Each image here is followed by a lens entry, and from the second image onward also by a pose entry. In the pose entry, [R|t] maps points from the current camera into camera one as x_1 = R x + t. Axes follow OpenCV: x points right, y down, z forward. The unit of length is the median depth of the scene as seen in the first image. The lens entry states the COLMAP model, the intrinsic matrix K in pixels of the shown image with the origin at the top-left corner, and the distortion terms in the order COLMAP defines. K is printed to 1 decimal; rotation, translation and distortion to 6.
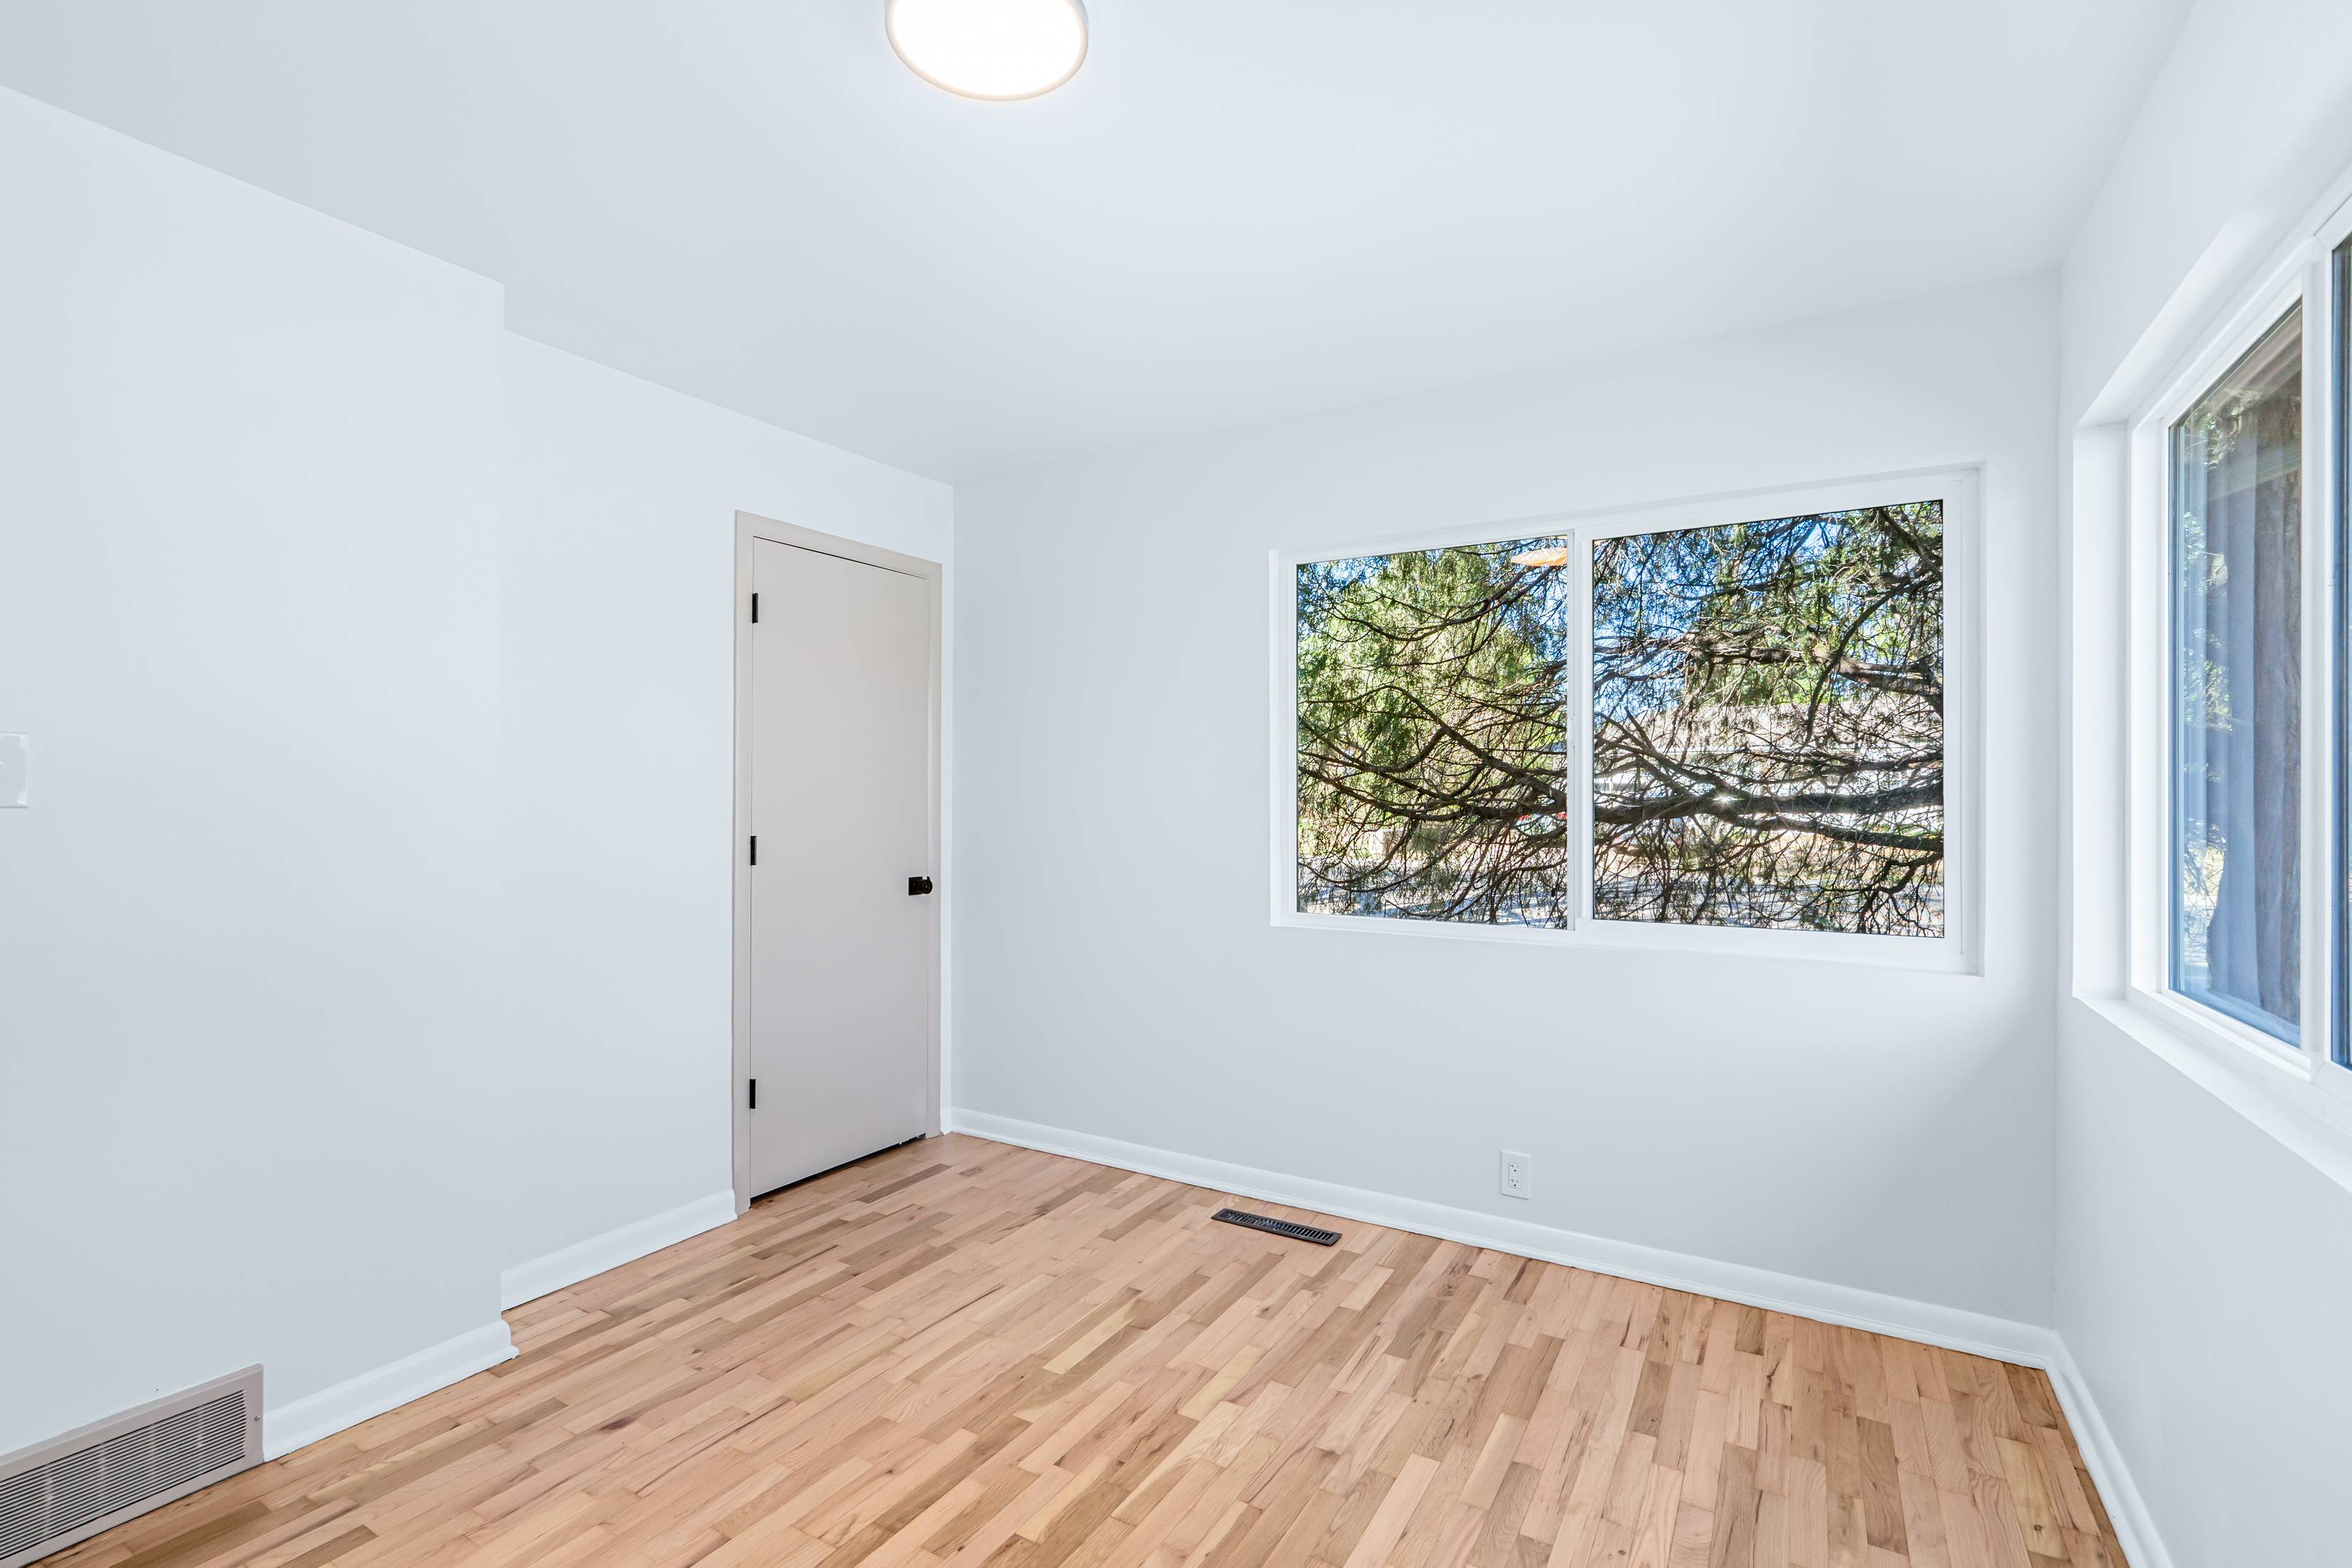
lens RADIAL K [[1074.0, 0, 1156.8], [0, 1074.0, 795.9], [0, 0, 1]] dist [0.001424, 0.001522]
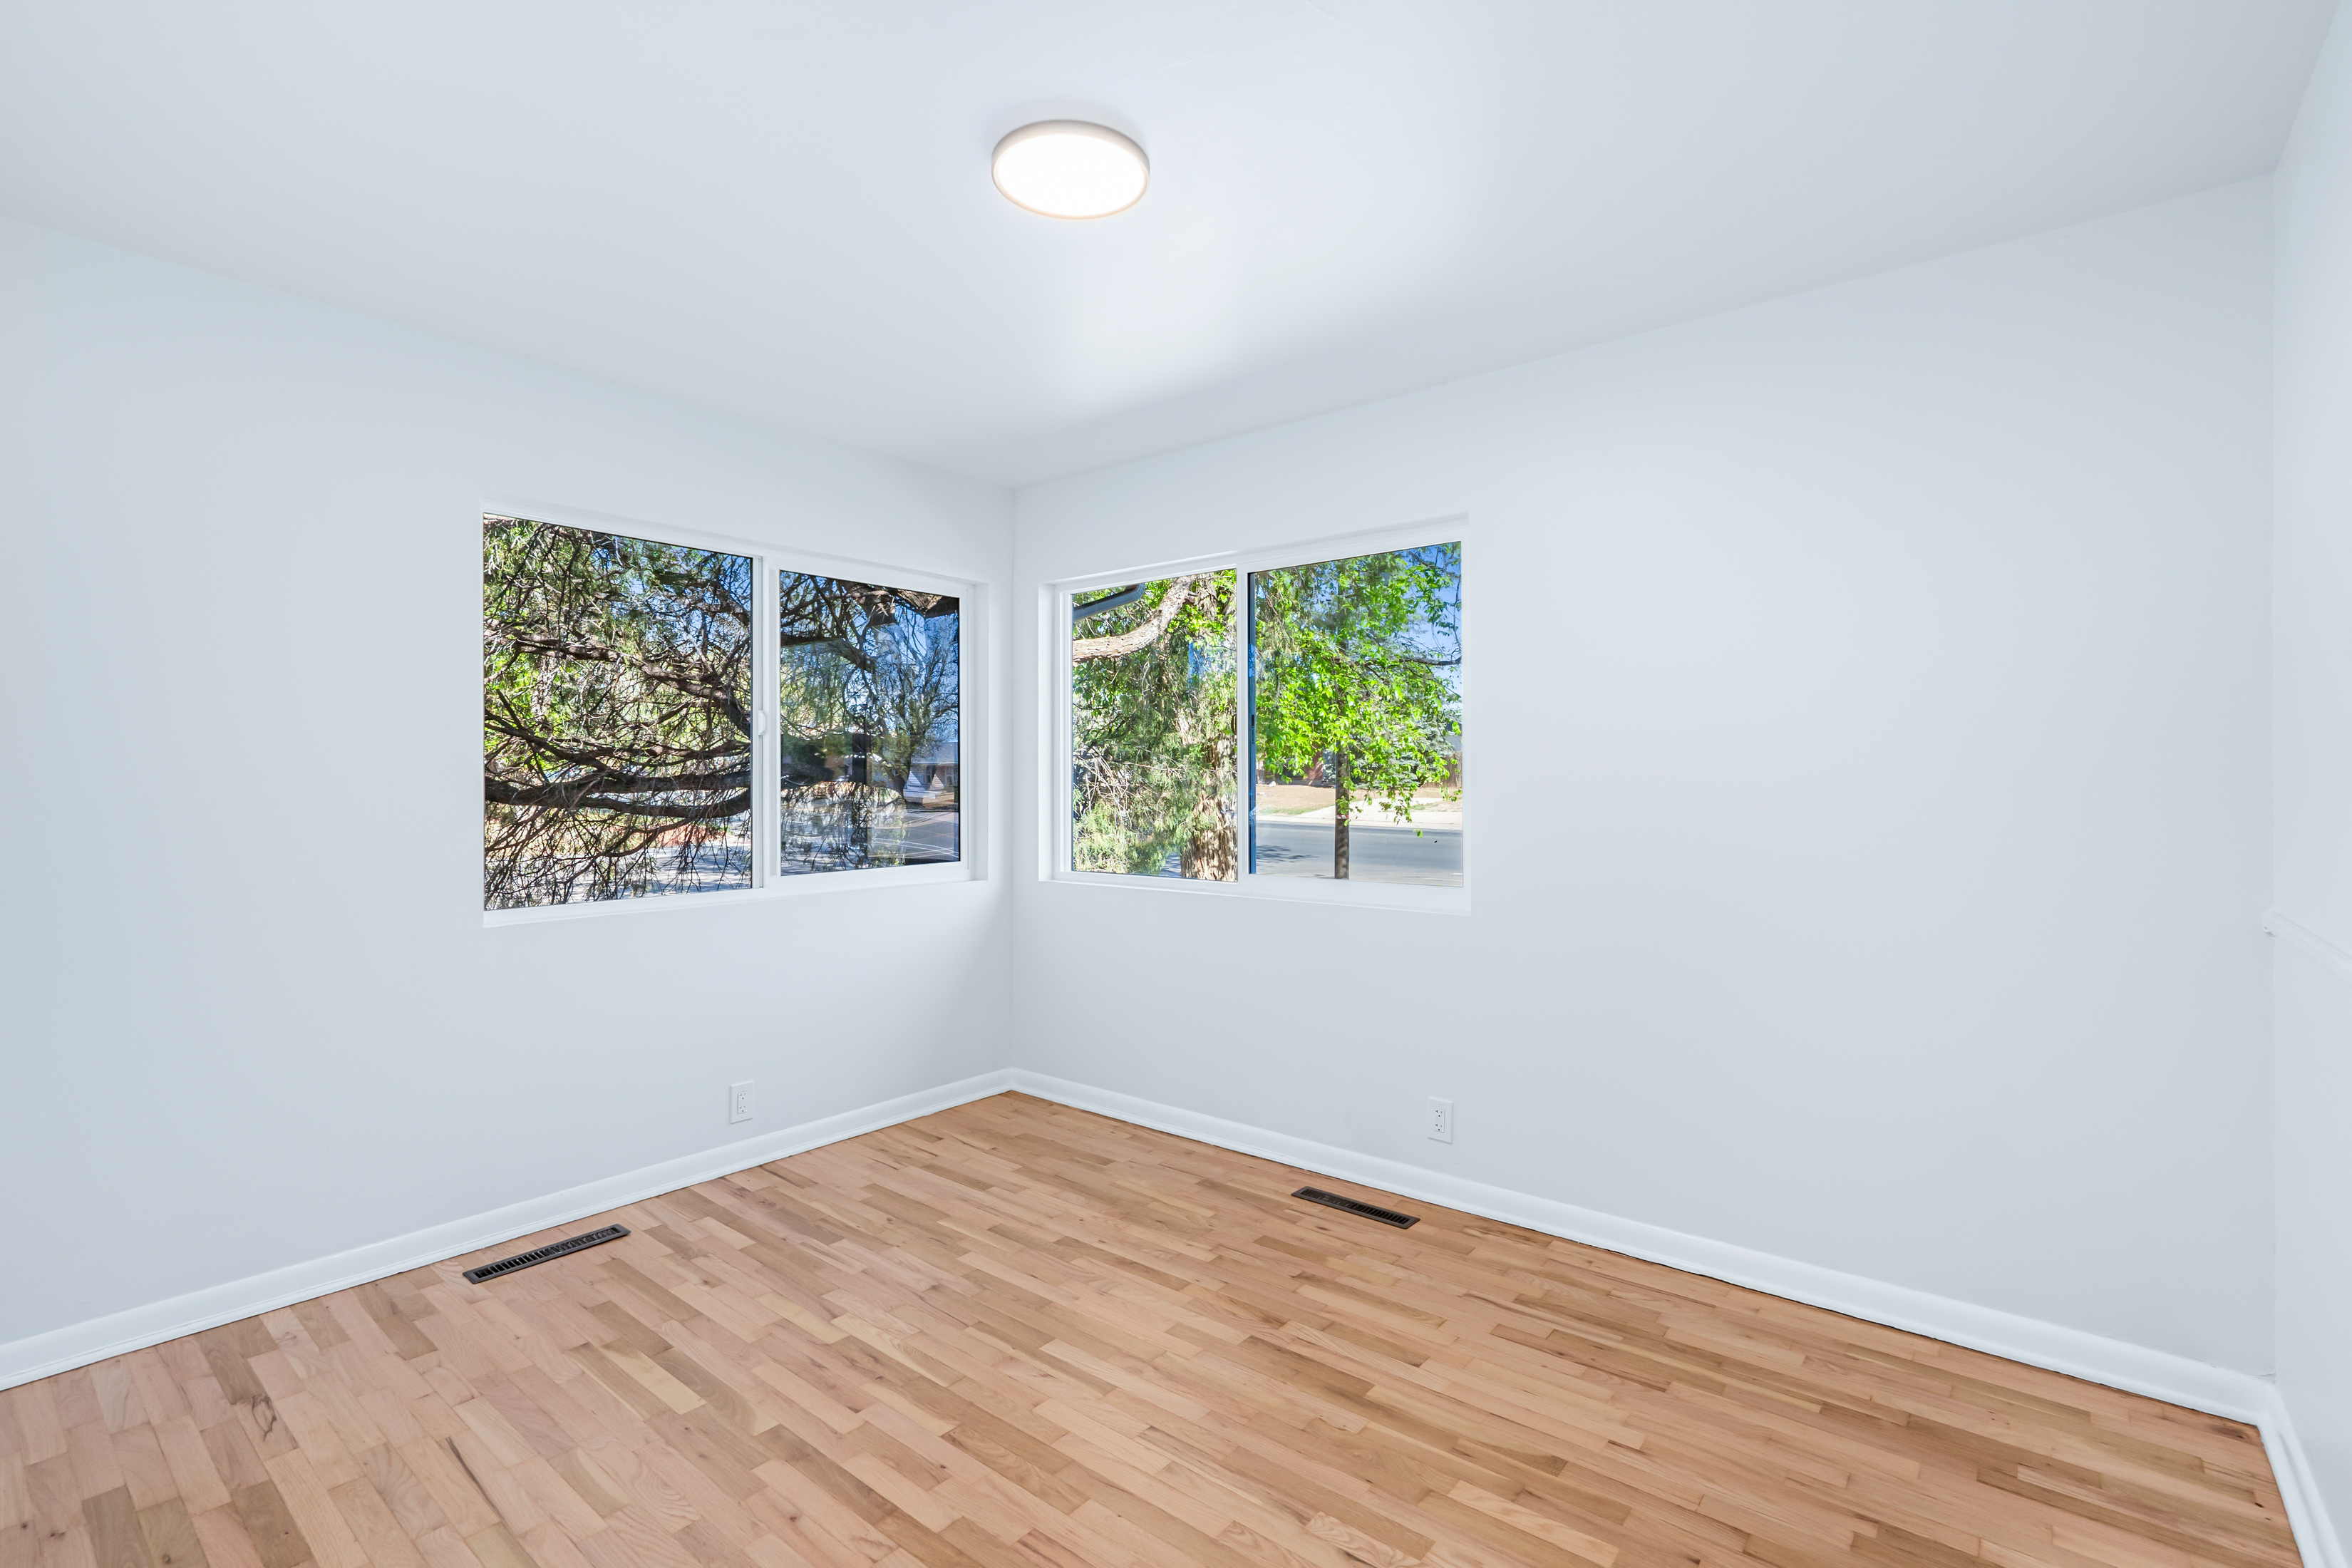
lens RADIAL K [[1074.0, 0, 1170.7], [0, 1074.0, 778.9], [0, 0, 1]] dist [0.001424, 0.001522]
pose [[0.140433, -0.001026, 0.990090, -0.888039], [-0.001360, 0.999998, 0.001229, 0.003185], [-0.990089, -0.001519, 0.140431, 0.450925]]
